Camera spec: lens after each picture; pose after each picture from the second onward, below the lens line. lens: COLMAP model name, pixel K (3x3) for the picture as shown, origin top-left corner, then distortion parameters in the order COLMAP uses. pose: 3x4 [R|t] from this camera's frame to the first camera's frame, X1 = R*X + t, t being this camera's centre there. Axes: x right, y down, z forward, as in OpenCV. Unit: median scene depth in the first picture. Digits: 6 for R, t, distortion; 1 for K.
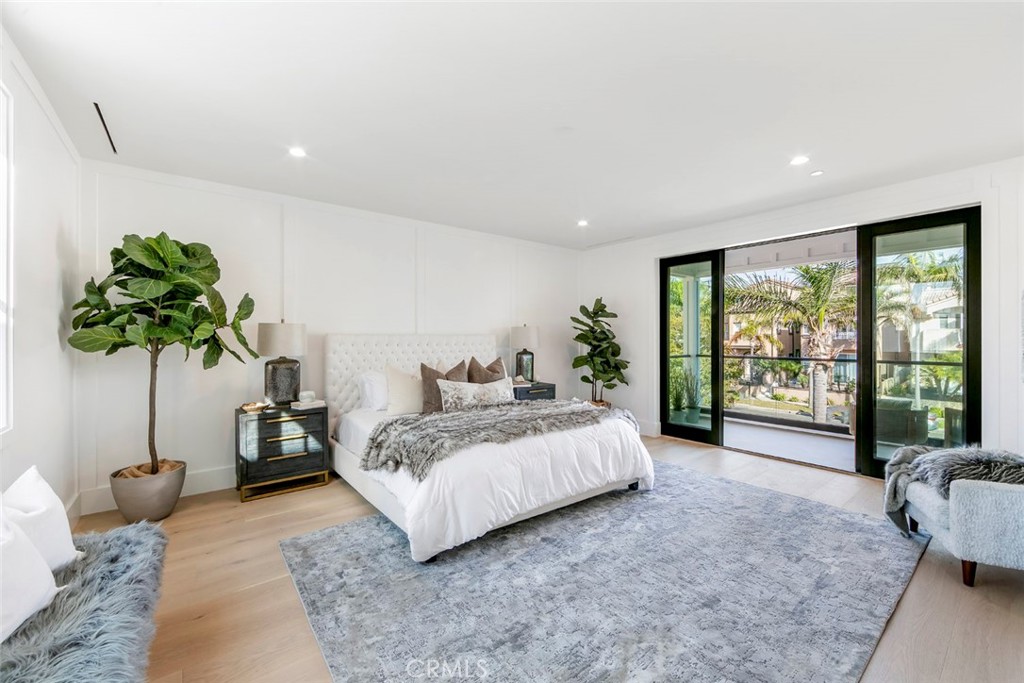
lens RADIAL K [[411.9, 0, 511.7], [0, 411.9, 340.1], [0, 0, 1]] dist [0.001640, -0.000378]
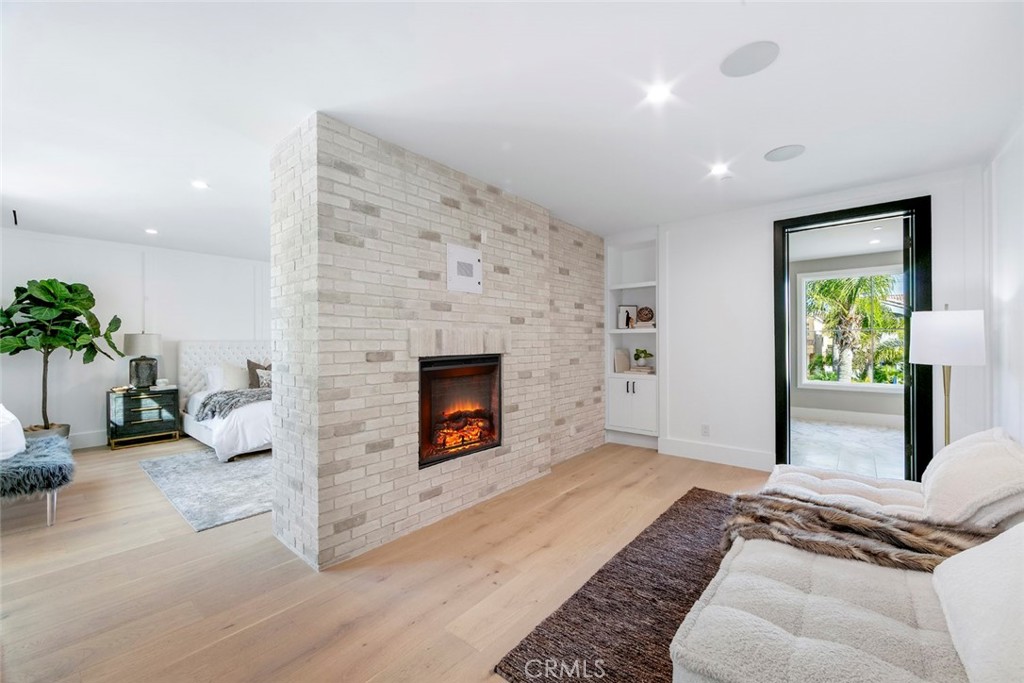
lens RADIAL K [[411.9, 0, 512.6], [0, 411.9, 340.4], [0, 0, 1]] dist [0.001640, -0.000378]
pose [[0.980286, -0.005571, 0.197505, 0.530131], [0.007378, 0.999937, -0.008414, 0.006357], [-0.197445, 0.009706, 0.980266, -0.838741]]
